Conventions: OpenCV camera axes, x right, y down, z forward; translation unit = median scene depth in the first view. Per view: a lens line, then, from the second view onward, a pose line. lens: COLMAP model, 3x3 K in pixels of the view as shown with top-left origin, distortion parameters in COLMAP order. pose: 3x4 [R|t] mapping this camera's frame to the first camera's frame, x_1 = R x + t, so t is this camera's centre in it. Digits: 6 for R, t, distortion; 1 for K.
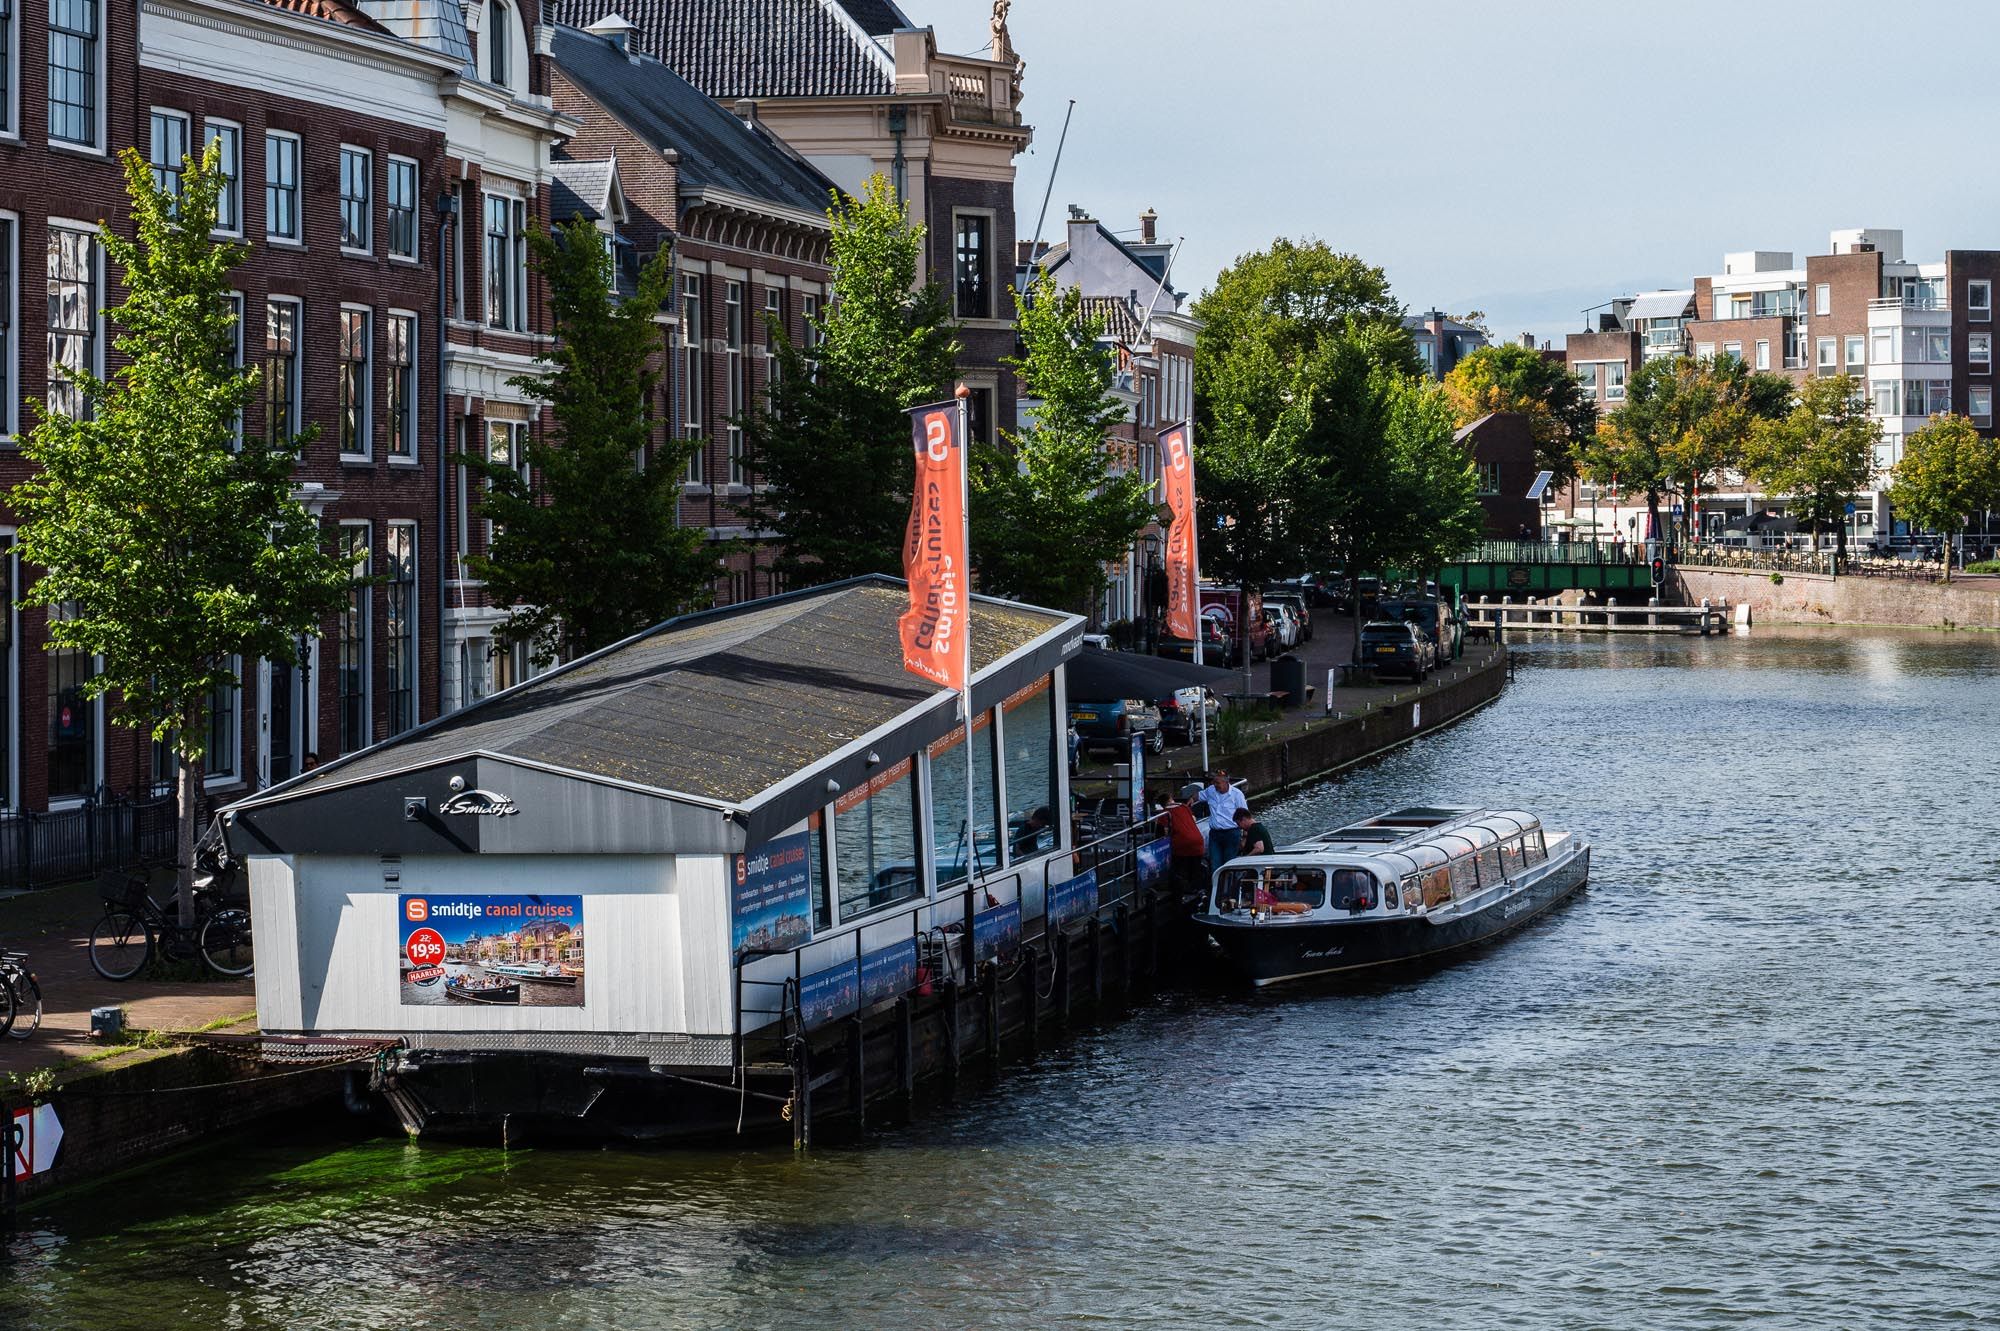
lens RADIAL K [[4511.8, 0, 1001.3], [0, 4511.8, 664.7], [0, 0, 1]] dist [0.058564, 0.000000]
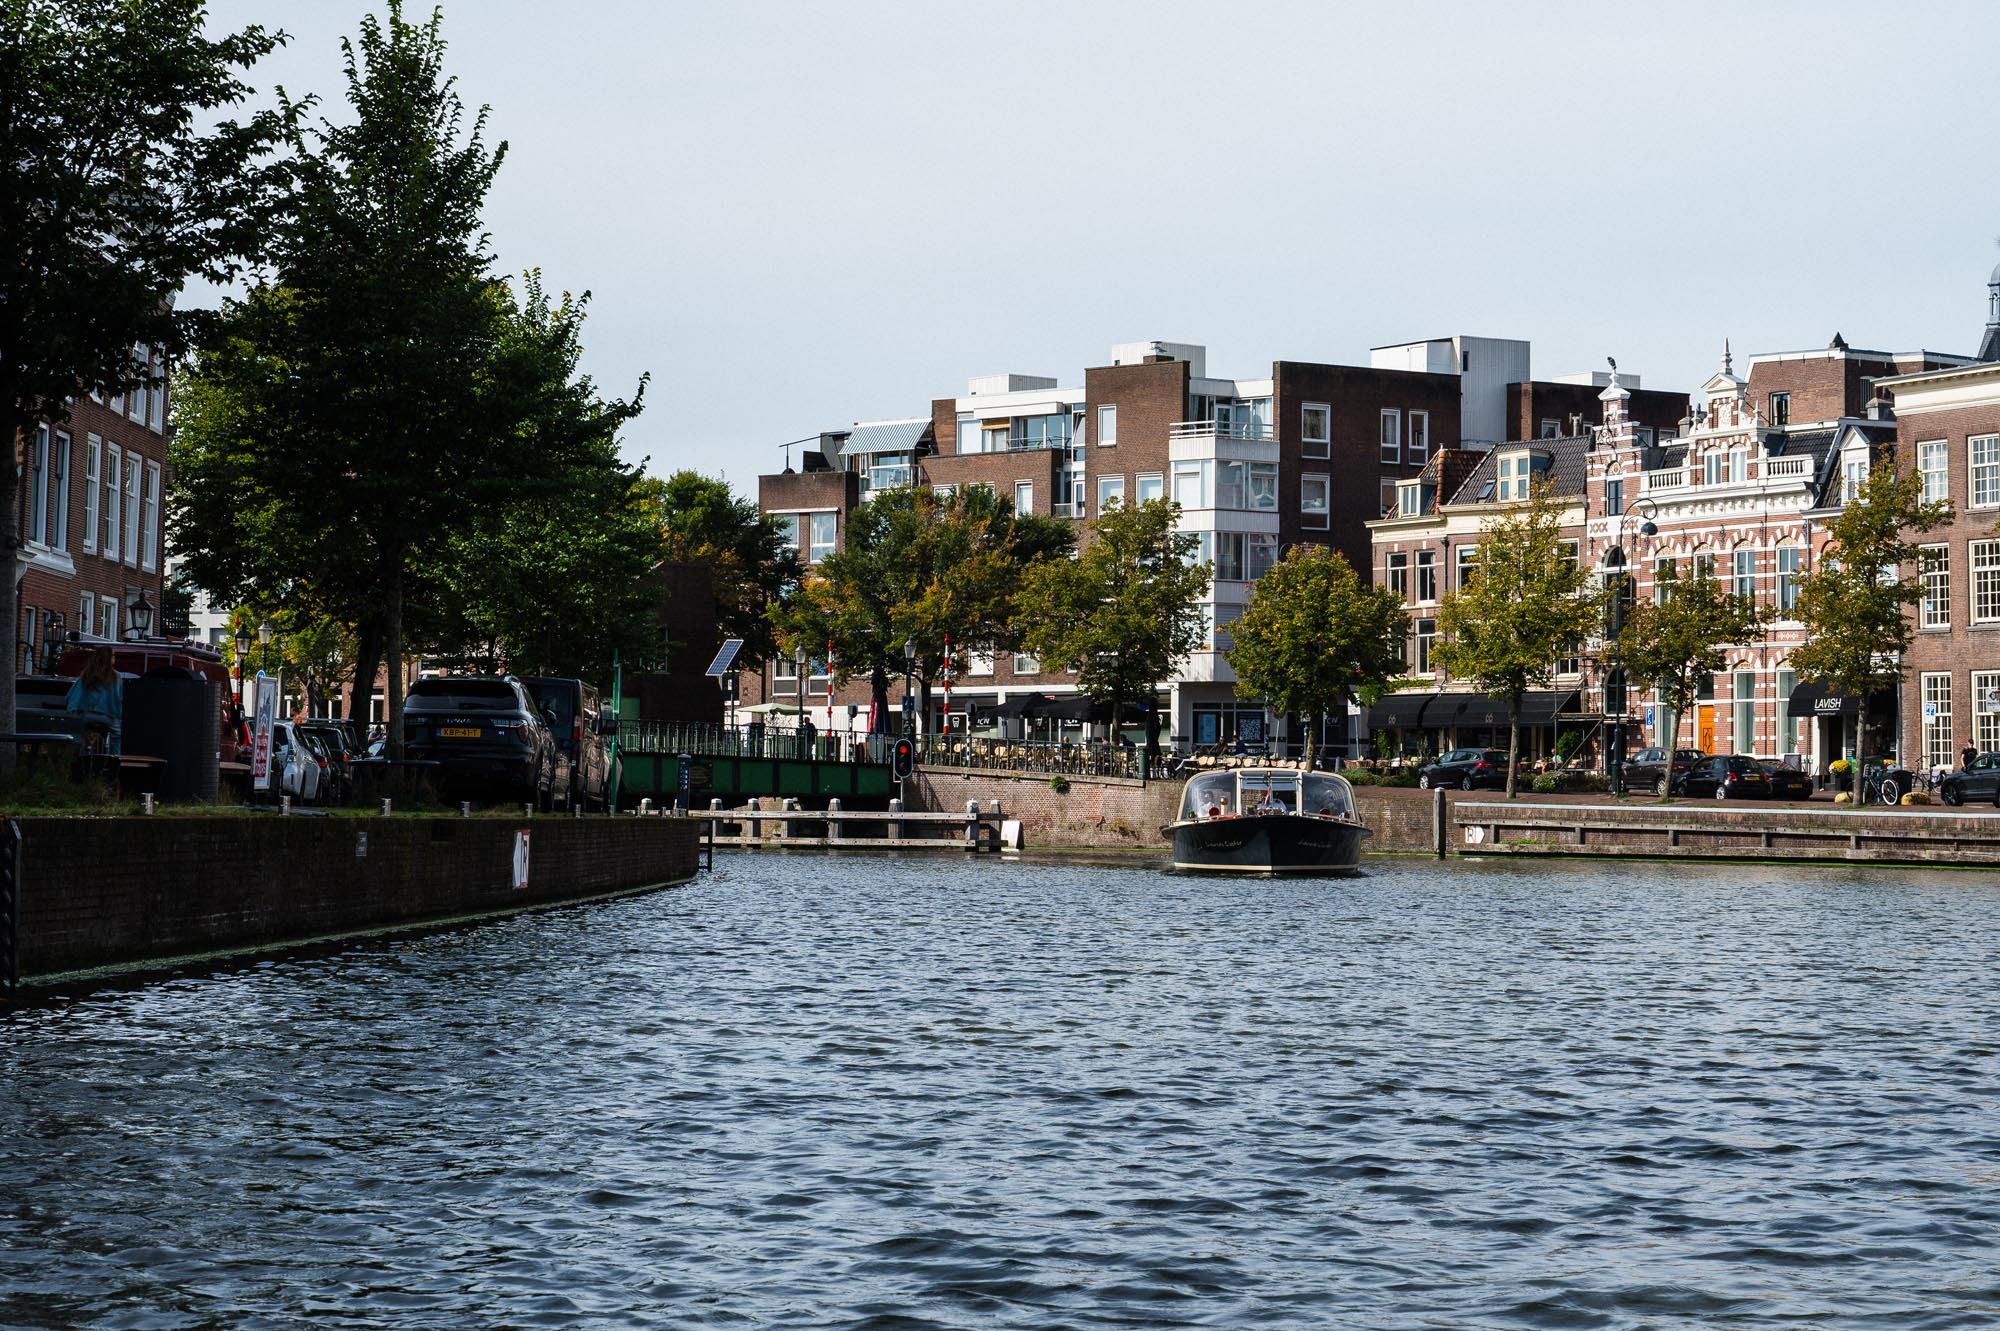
lens RADIAL K [[4511.8, 0, 999.2], [0, 4511.8, 668.0], [0, 0, 1]] dist [0.058564, 0.000000]
pose [[0.981982, 0.030733, 0.186459, 0.030829], [-0.018230, 0.997491, -0.068406, 0.011362], [-0.188093, 0.063775, 0.980078, 0.315368]]
